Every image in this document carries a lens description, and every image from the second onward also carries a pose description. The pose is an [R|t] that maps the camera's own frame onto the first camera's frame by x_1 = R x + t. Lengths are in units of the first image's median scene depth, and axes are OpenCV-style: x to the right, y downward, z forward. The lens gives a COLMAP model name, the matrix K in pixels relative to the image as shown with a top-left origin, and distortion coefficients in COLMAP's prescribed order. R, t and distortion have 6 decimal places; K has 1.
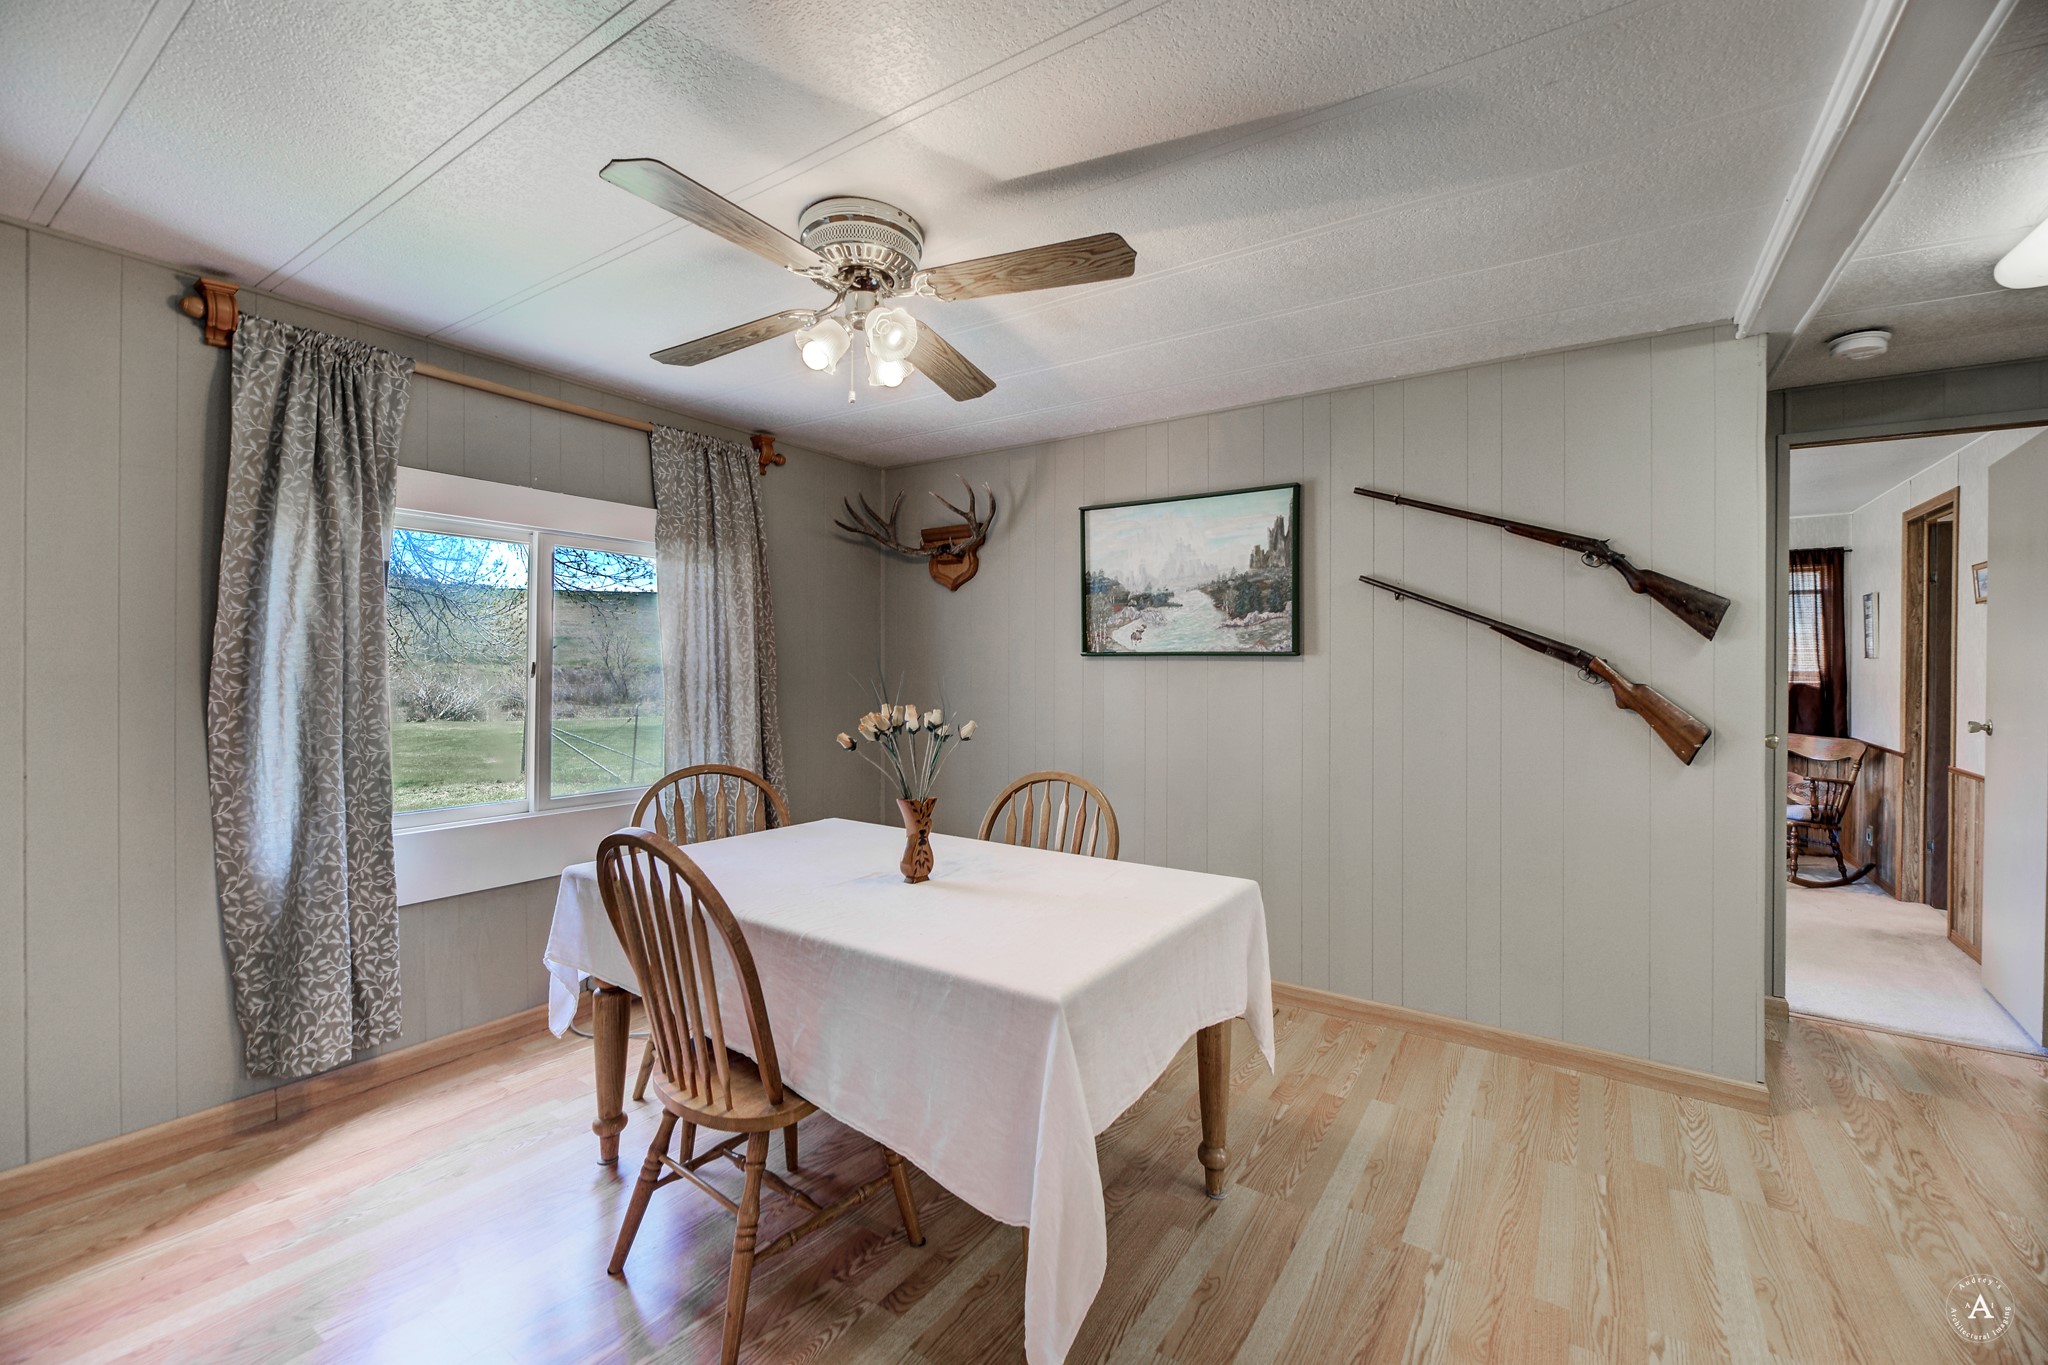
lens RADIAL K [[811.8, 0, 1020.0], [0, 811.8, 682.4], [0, 0, 1]] dist [-0.008808, -0.000153]
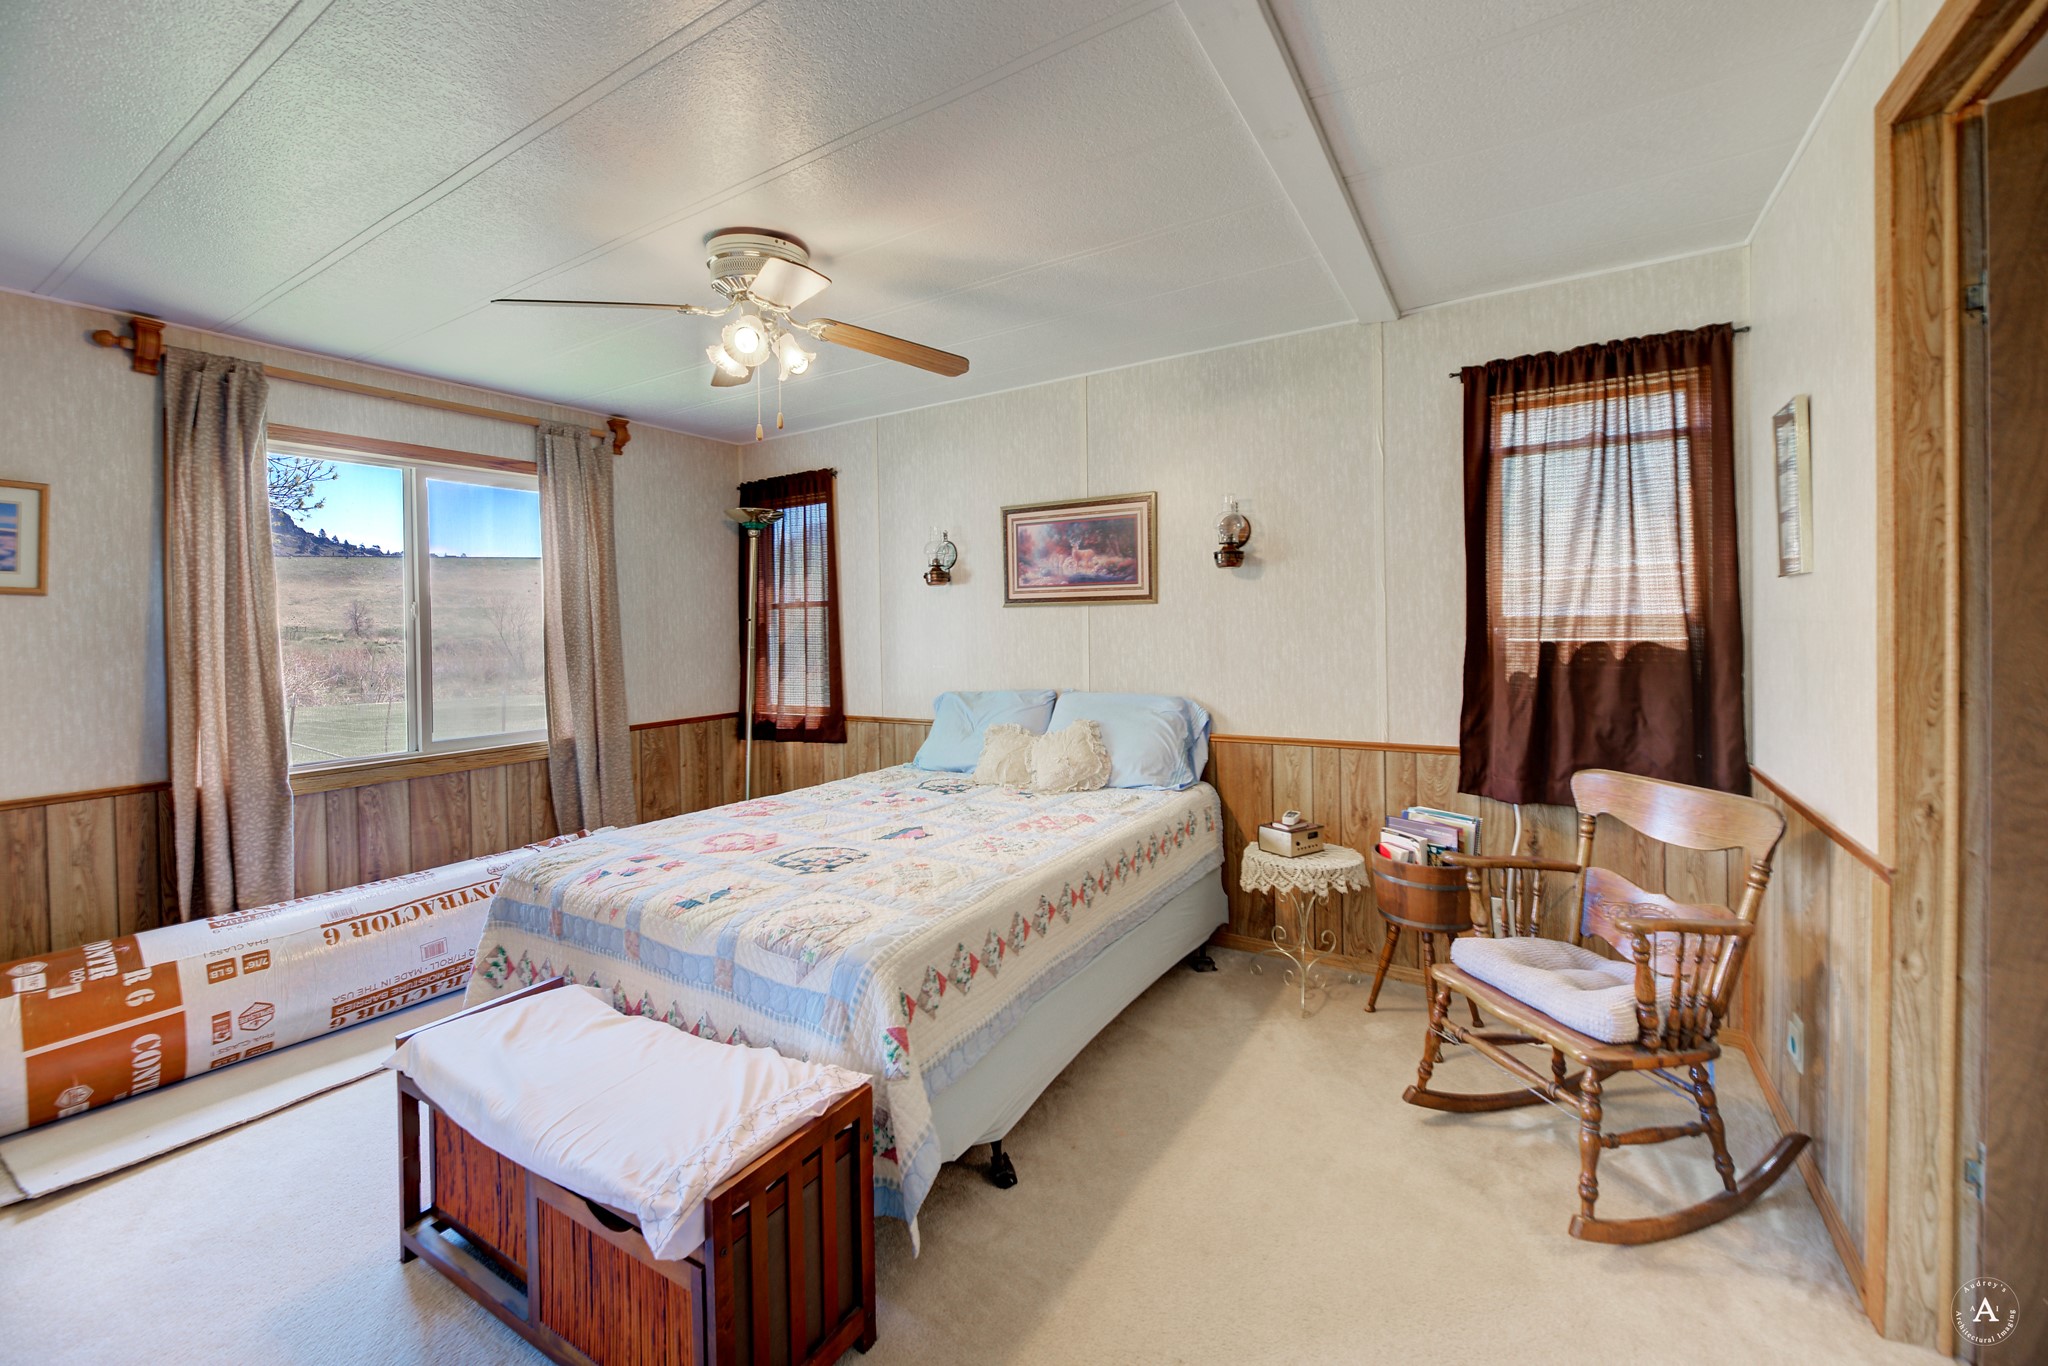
lens RADIAL K [[811.8, 0, 1076.1], [0, 811.8, 628.9], [0, 0, 1]] dist [-0.008808, -0.000153]
pose [[0.996842, -0.007688, 0.079041, 0.631975], [0.008226, 0.999945, -0.006481, -0.005471], [-0.078987, 0.007111, 0.996850, 0.592016]]
